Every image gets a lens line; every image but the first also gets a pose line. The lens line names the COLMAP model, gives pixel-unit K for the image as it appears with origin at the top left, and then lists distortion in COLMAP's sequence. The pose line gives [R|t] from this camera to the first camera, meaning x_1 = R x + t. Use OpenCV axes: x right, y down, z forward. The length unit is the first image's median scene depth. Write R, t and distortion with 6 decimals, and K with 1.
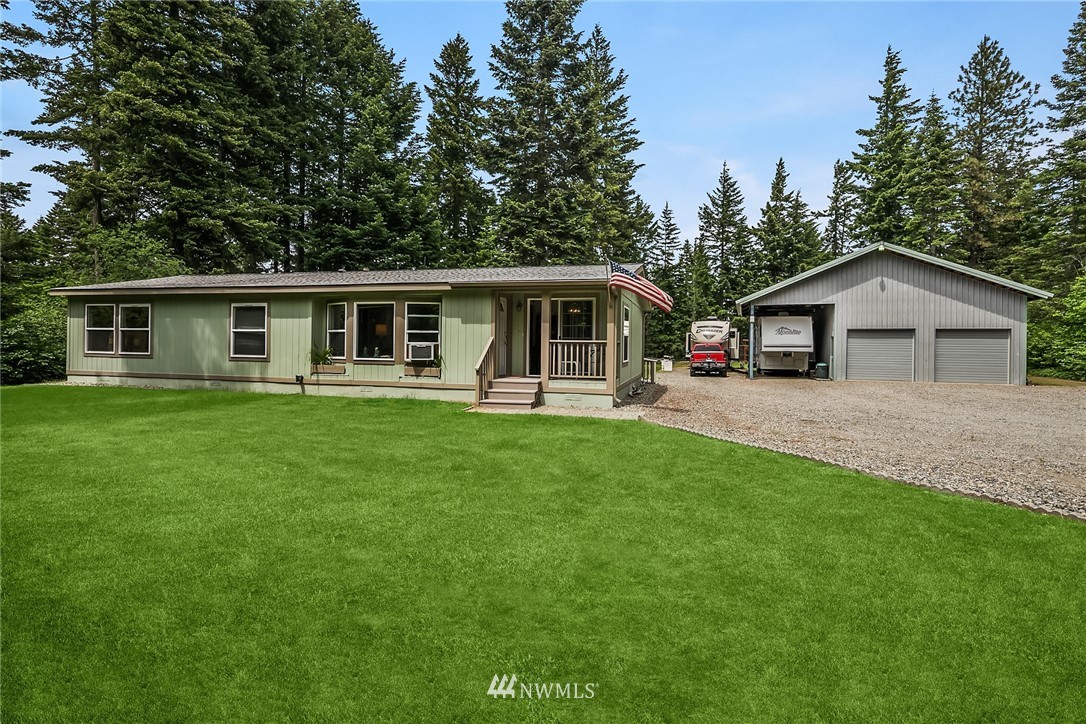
lens RADIAL K [[521.6, 0, 542.9], [0, 521.6, 349.8], [0, 0, 1]] dist [0.000089, -0.001317]
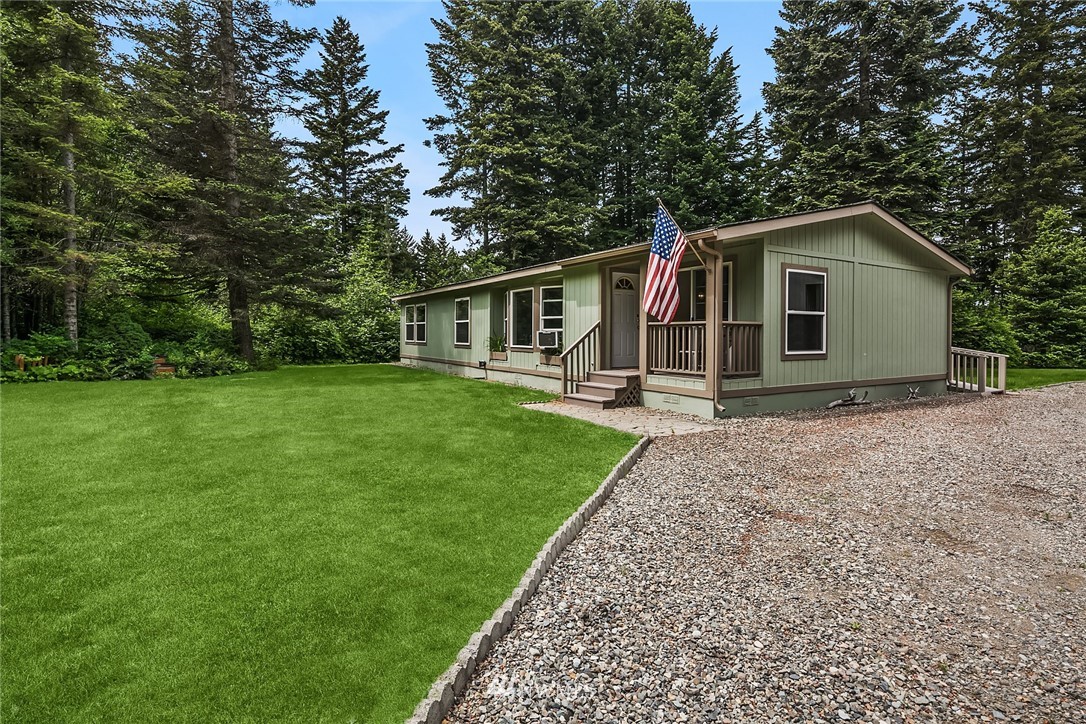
lens RADIAL K [[522.4, 0, 542.1], [0, 522.4, 338.1], [0, 0, 1]] dist [0.000282, -0.000342]
pose [[0.723332, -0.005141, -0.690481, 0.228512], [-0.002588, 0.999945, -0.010157, 0.006945], [0.690496, 0.009134, 0.723279, 0.177869]]
